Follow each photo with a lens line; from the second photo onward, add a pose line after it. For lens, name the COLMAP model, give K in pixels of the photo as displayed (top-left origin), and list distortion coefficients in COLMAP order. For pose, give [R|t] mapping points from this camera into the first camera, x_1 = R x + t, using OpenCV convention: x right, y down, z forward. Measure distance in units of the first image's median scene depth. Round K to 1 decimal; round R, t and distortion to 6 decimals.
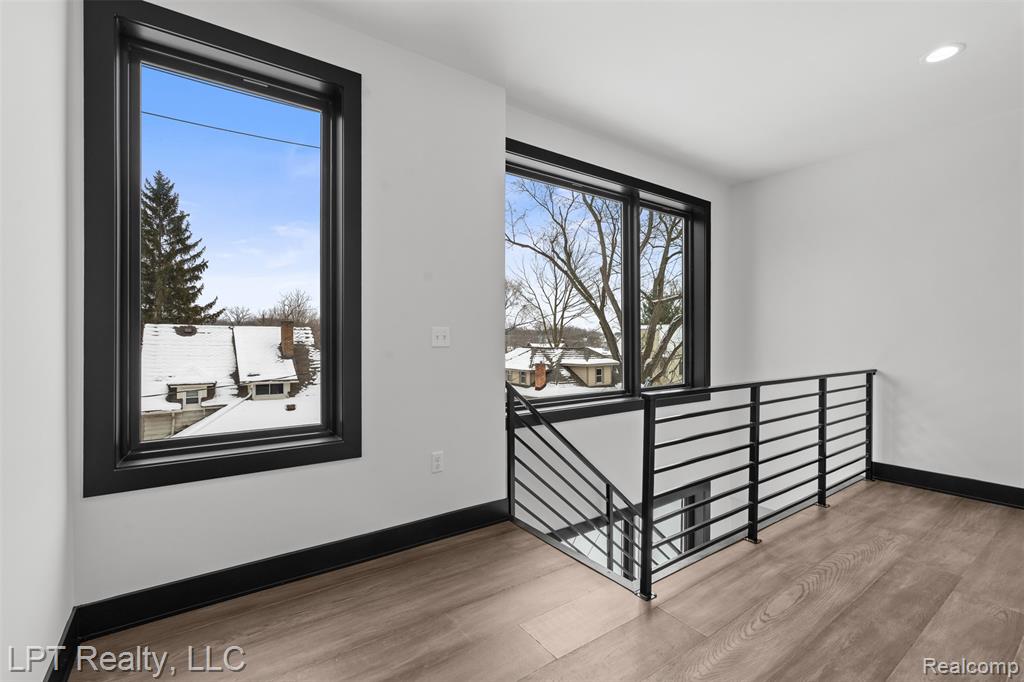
lens RADIAL K [[456.1, 0, 515.7], [0, 456.1, 336.7], [0, 0, 1]] dist [-0.002649, 0.000978]
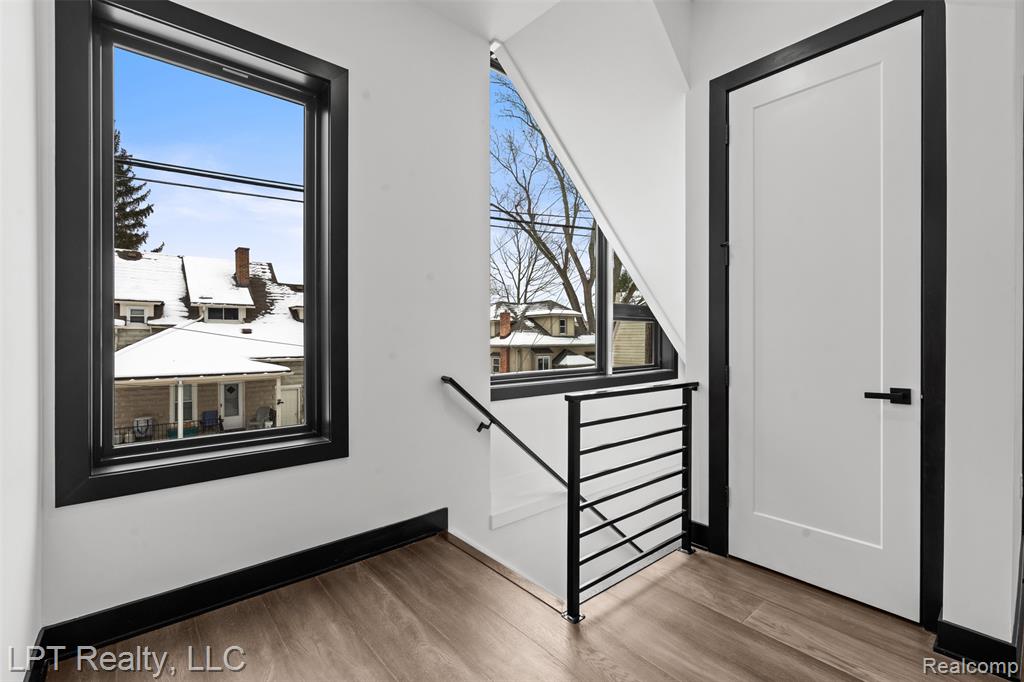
lens RADIAL K [[456.1, 0, 518.6], [0, 456.1, 334.9], [0, 0, 1]] dist [-0.002649, 0.000978]
pose [[0.996126, -0.001582, 0.087921, -0.004697], [0.002437, 0.999951, -0.009618, 0.114178], [-0.087902, 0.009795, 0.996081, -0.004359]]
